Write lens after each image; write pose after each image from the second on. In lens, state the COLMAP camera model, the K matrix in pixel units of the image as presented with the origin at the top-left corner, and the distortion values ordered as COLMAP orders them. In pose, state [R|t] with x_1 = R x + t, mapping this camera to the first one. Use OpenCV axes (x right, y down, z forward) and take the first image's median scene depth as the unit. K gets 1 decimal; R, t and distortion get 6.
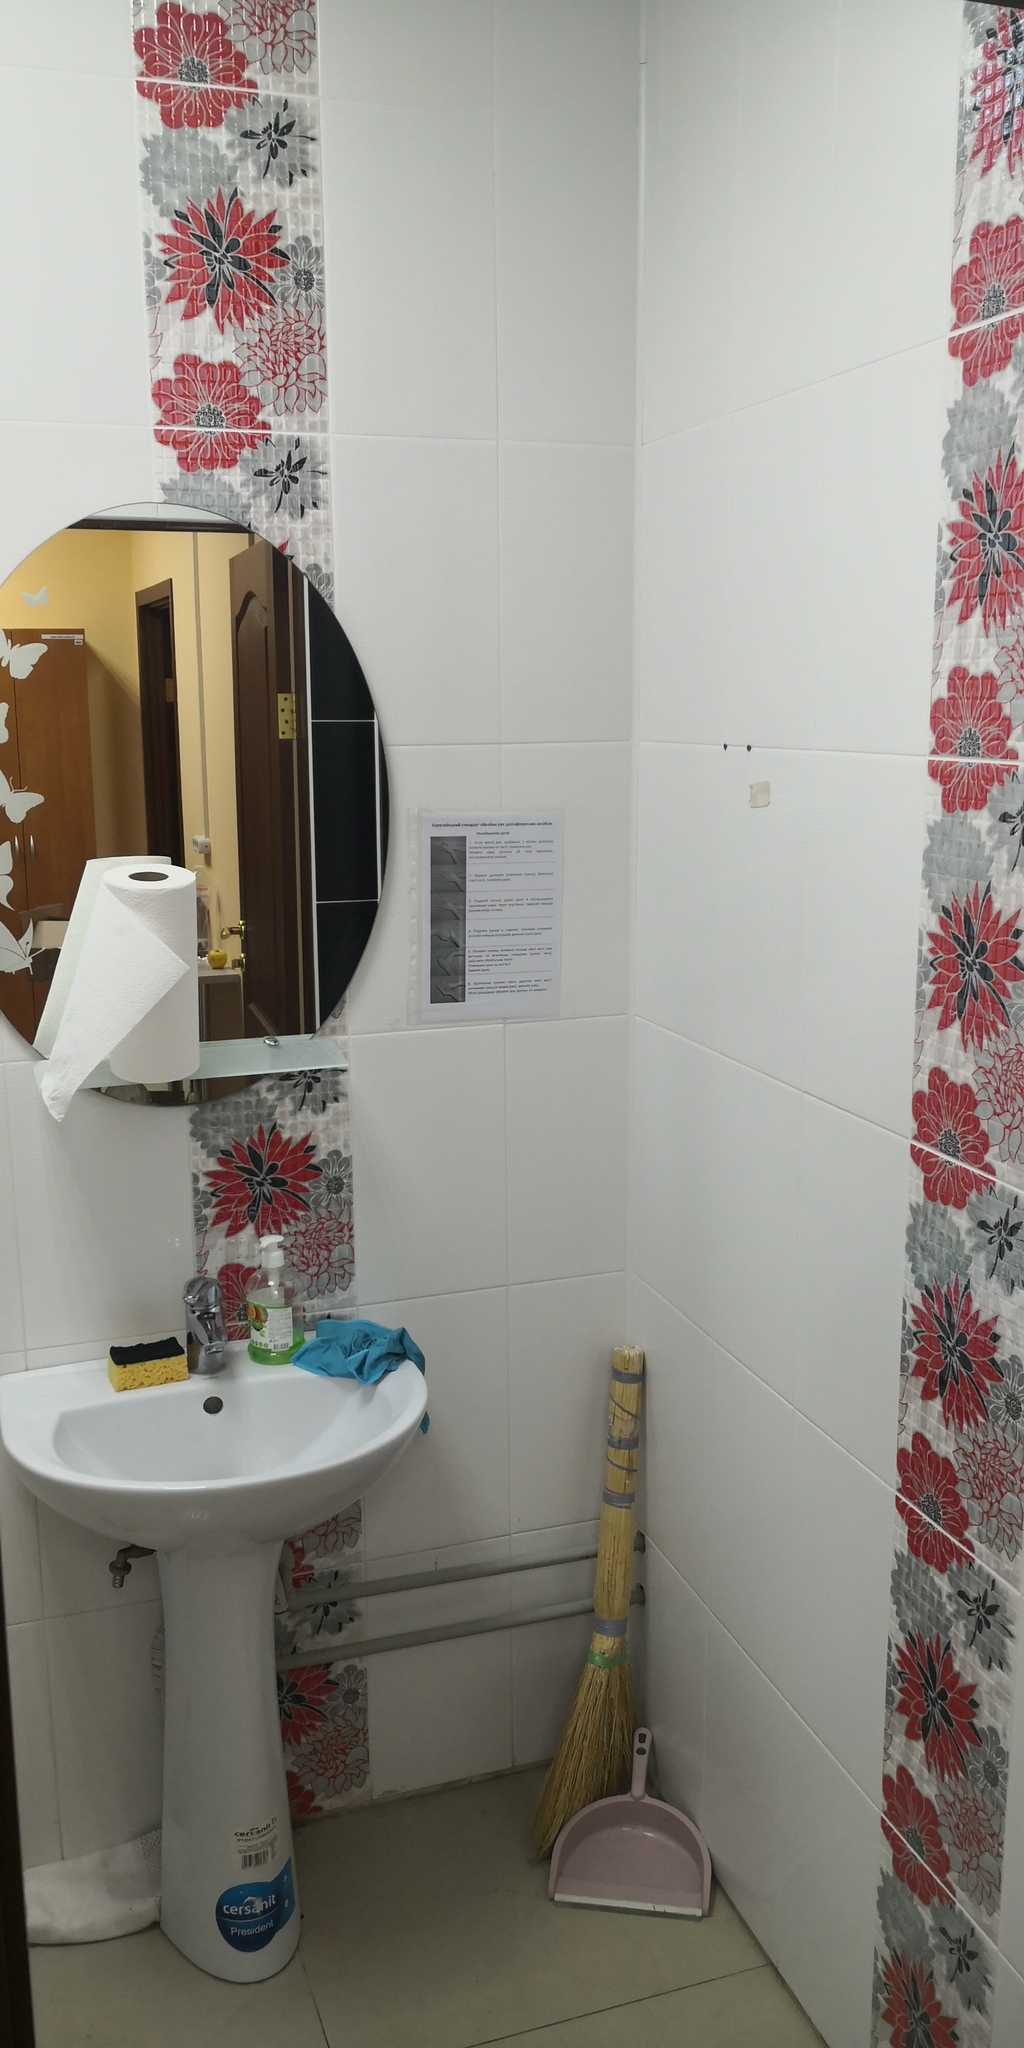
lens RADIAL K [[1640.5, 0, 509.8], [0, 1640.5, 1021.9], [0, 0, 1]] dist [0.014765, -0.012548]
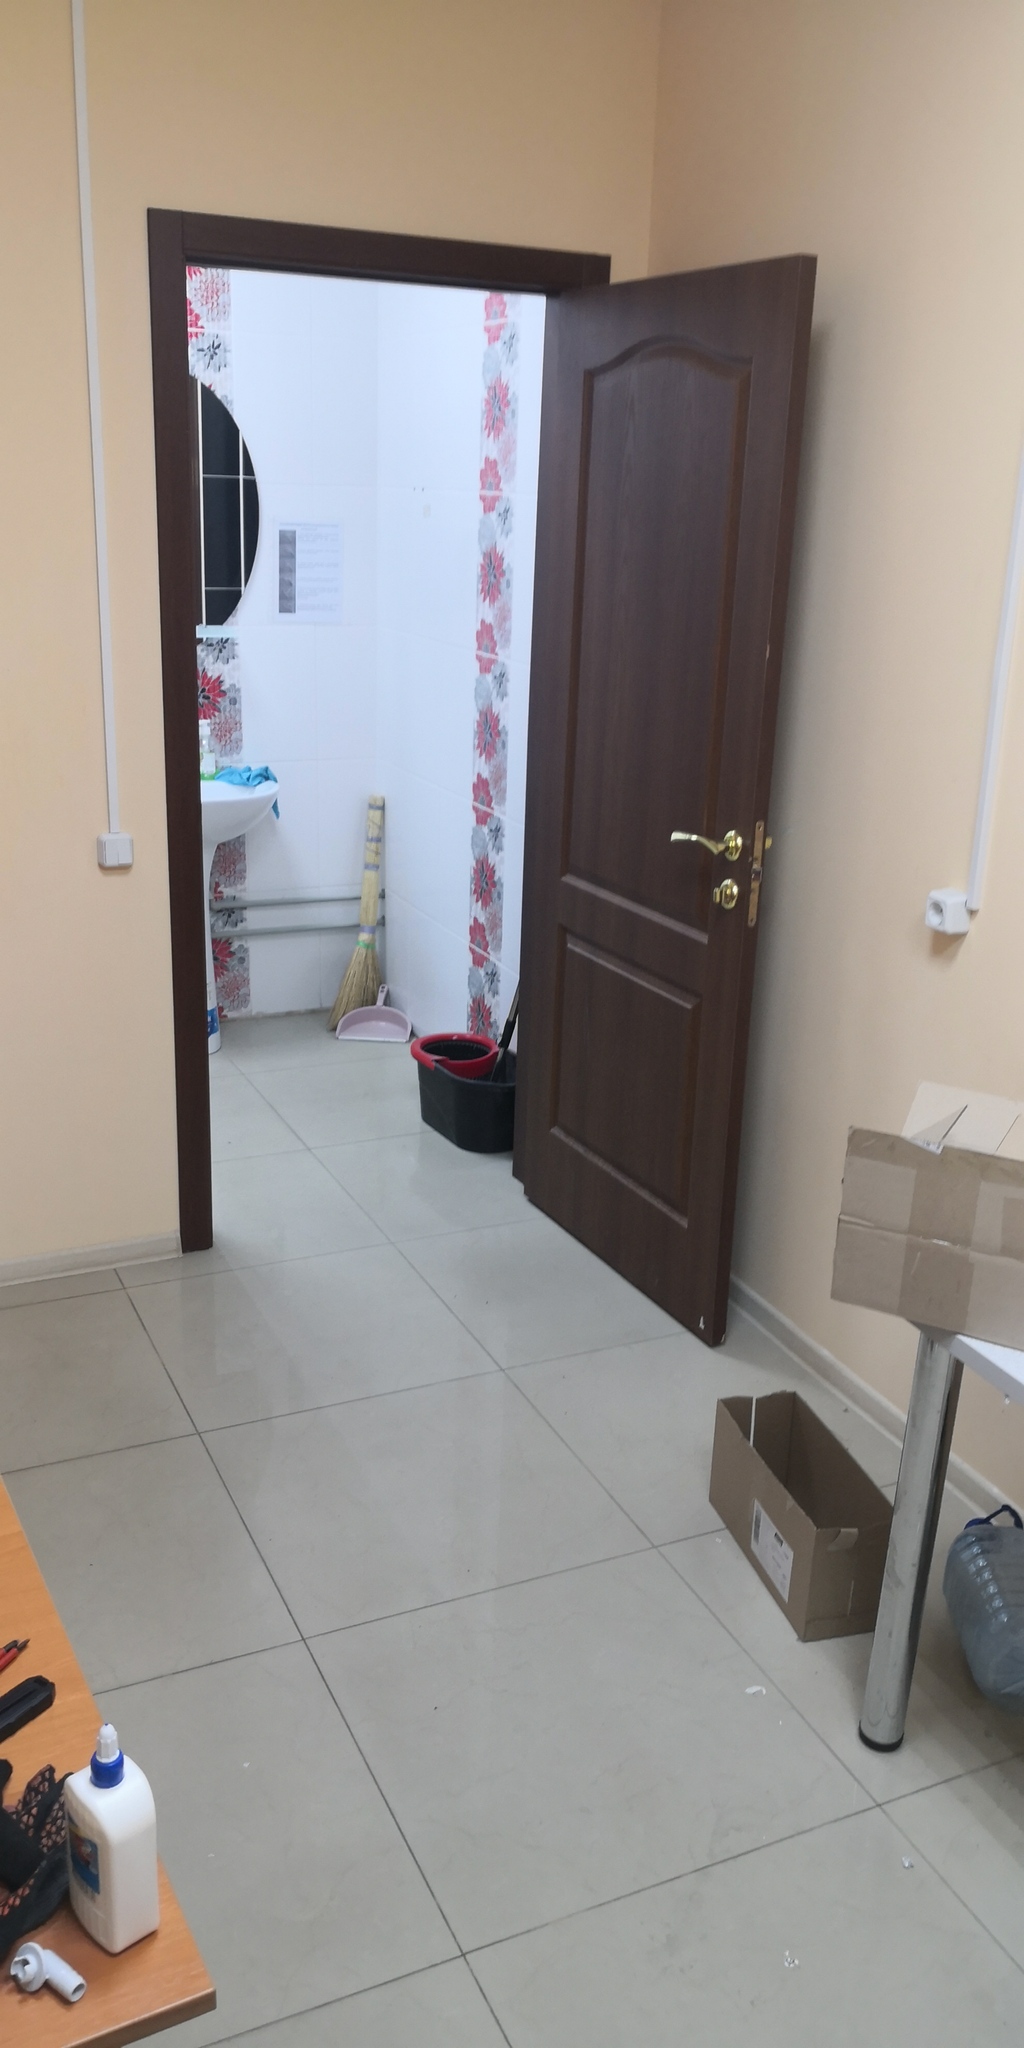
lens RADIAL K [[1640.5, 0, 513.0], [0, 1640.5, 1033.0], [0, 0, 1]] dist [0.014765, -0.012548]
pose [[0.994349, 0.000895, 0.106159, 0.026200], [-0.015334, 0.990690, 0.135270, 0.229042], [-0.105050, -0.136133, 0.985105, -1.151162]]
